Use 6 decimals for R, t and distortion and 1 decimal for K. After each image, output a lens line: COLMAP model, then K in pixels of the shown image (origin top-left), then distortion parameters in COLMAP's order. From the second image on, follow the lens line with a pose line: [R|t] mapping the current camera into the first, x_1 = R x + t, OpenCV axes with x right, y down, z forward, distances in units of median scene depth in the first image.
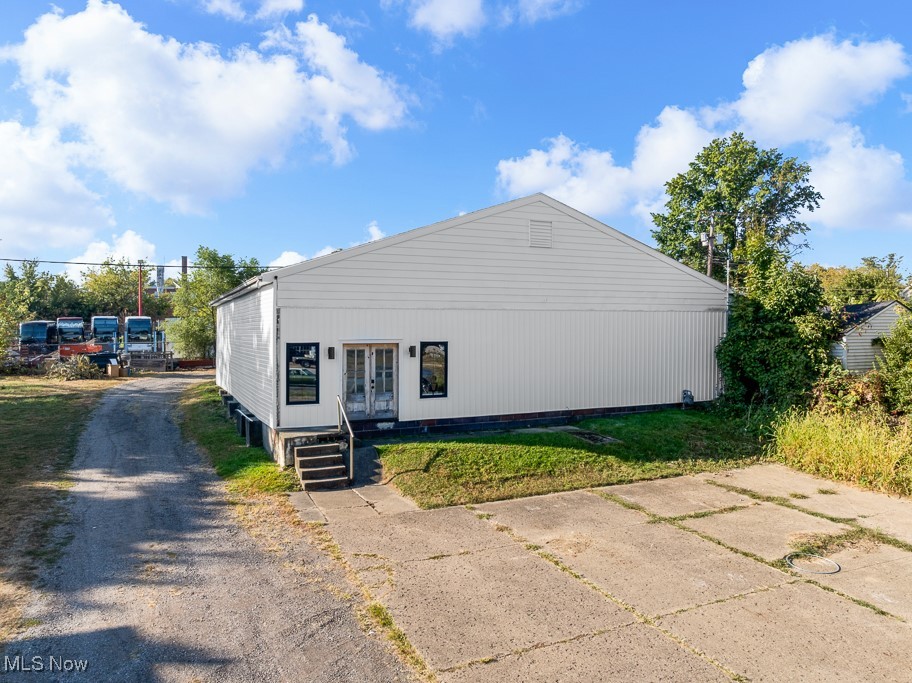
lens RADIAL K [[648.7, 0, 456.0], [0, 648.7, 341.5], [0, 0, 1]] dist [-0.050246, 0.004750]
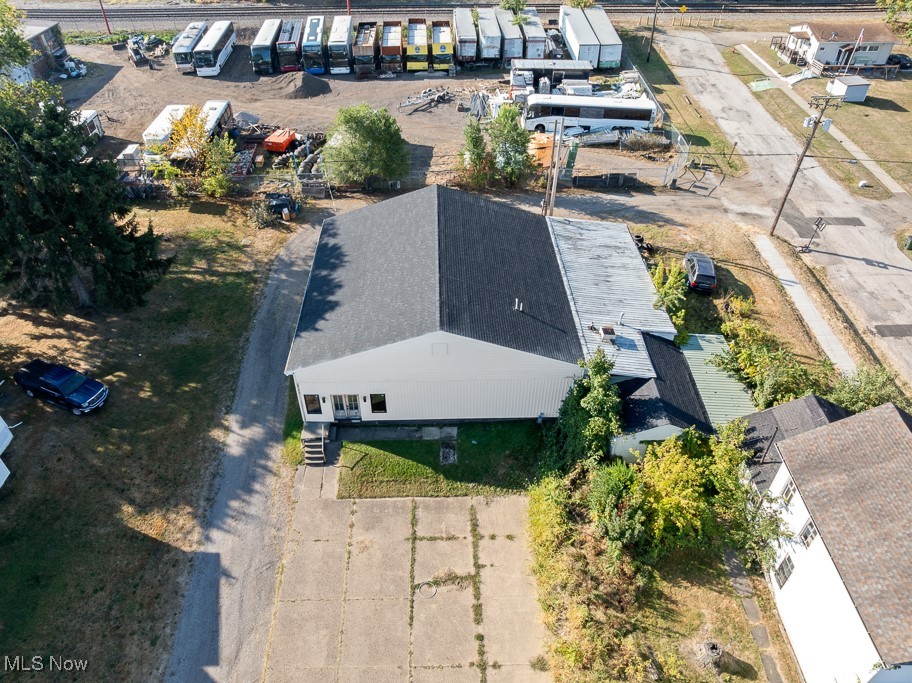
lens RADIAL K [[643.6, 0, 455.6], [0, 643.6, 338.1], [0, 0, 1]] dist [-0.058733, 0.034169]
pose [[0.918527, 0.258219, -0.299384, 0.752909], [-0.012791, 0.776261, 0.630282, -1.417093], [0.395151, -0.575102, 0.716320, -0.215452]]
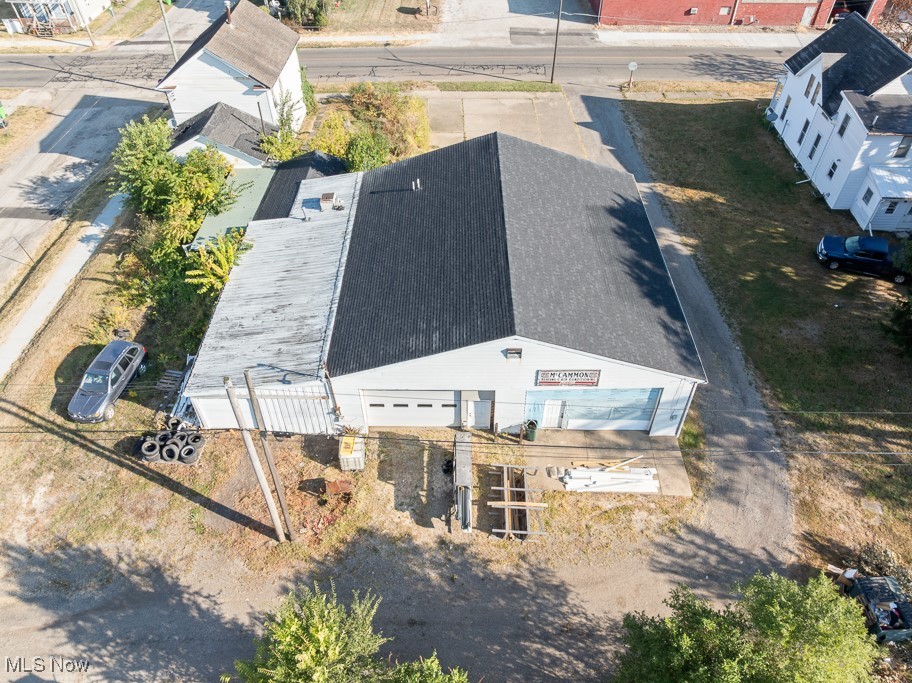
lens RADIAL K [[643.6, 0, 455.6], [0, 643.6, 338.1], [0, 0, 1]] dist [-0.058733, 0.034169]
pose [[-0.905844, -0.297368, 0.301693, -0.567196], [0.012490, 0.693135, 0.720700, -1.299564], [-0.423427, 0.656610, -0.624158, 2.925109]]
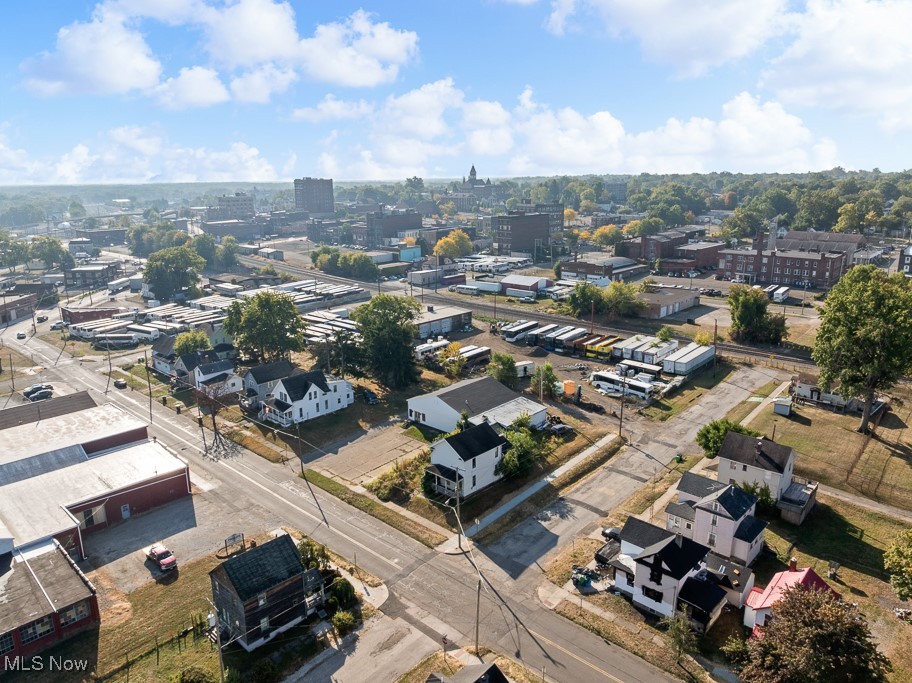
lens RADIAL K [[637.1, 0, 456.0], [0, 637.1, 341.5], [0, 0, 1]] dist [-0.028226, -0.002691]
pose [[0.387484, 0.231266, -0.892397, 6.258154], [-0.010146, 0.969034, 0.246721, -2.536528], [0.921821, -0.086546, 0.377831, -1.244286]]
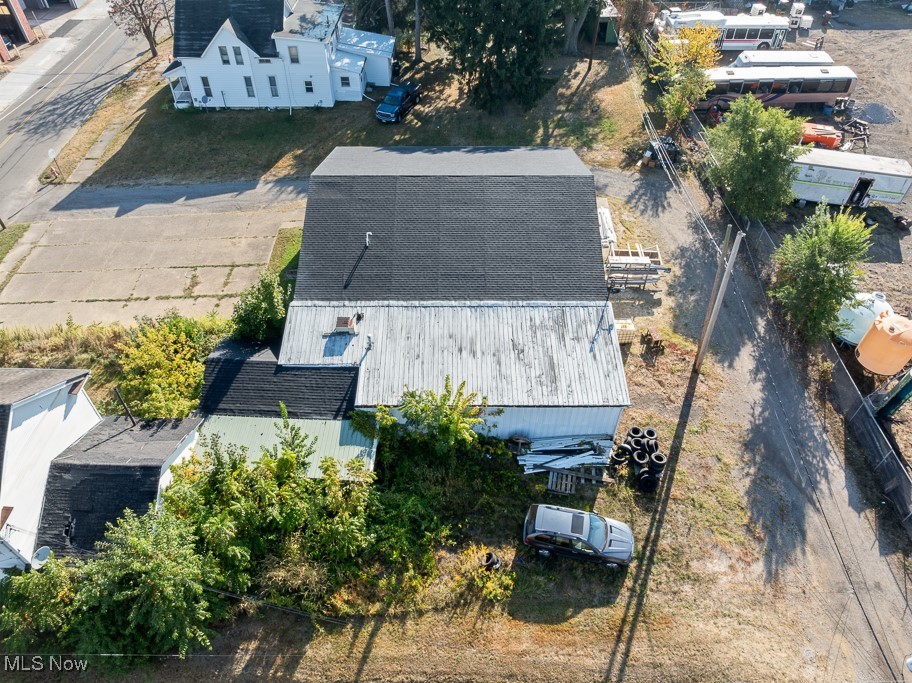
lens RADIAL K [[641.8, 0, 454.9], [0, 641.8, 337.1], [0, 0, 1]] dist [-0.039385, -0.000587]
pose [[-0.424064, 0.648868, -0.631776, 1.633978], [-0.012206, 0.693449, 0.720402, -1.421621], [0.905550, 0.313208, -0.286146, 2.326307]]
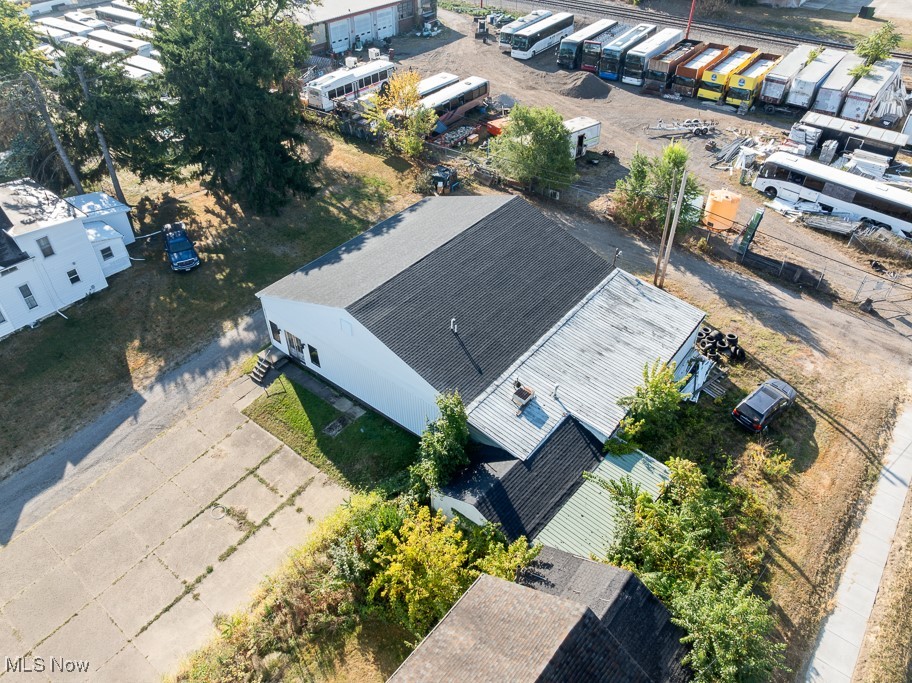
lens RADIAL K [[643.6, 0, 455.6], [0, 643.6, 338.1], [0, 0, 1]] dist [-0.058733, 0.034169]
pose [[0.449746, 0.572419, -0.685613, 1.675022], [-0.016642, 0.772866, 0.634350, -1.422370], [0.893002, -0.273886, 0.357120, 0.700443]]
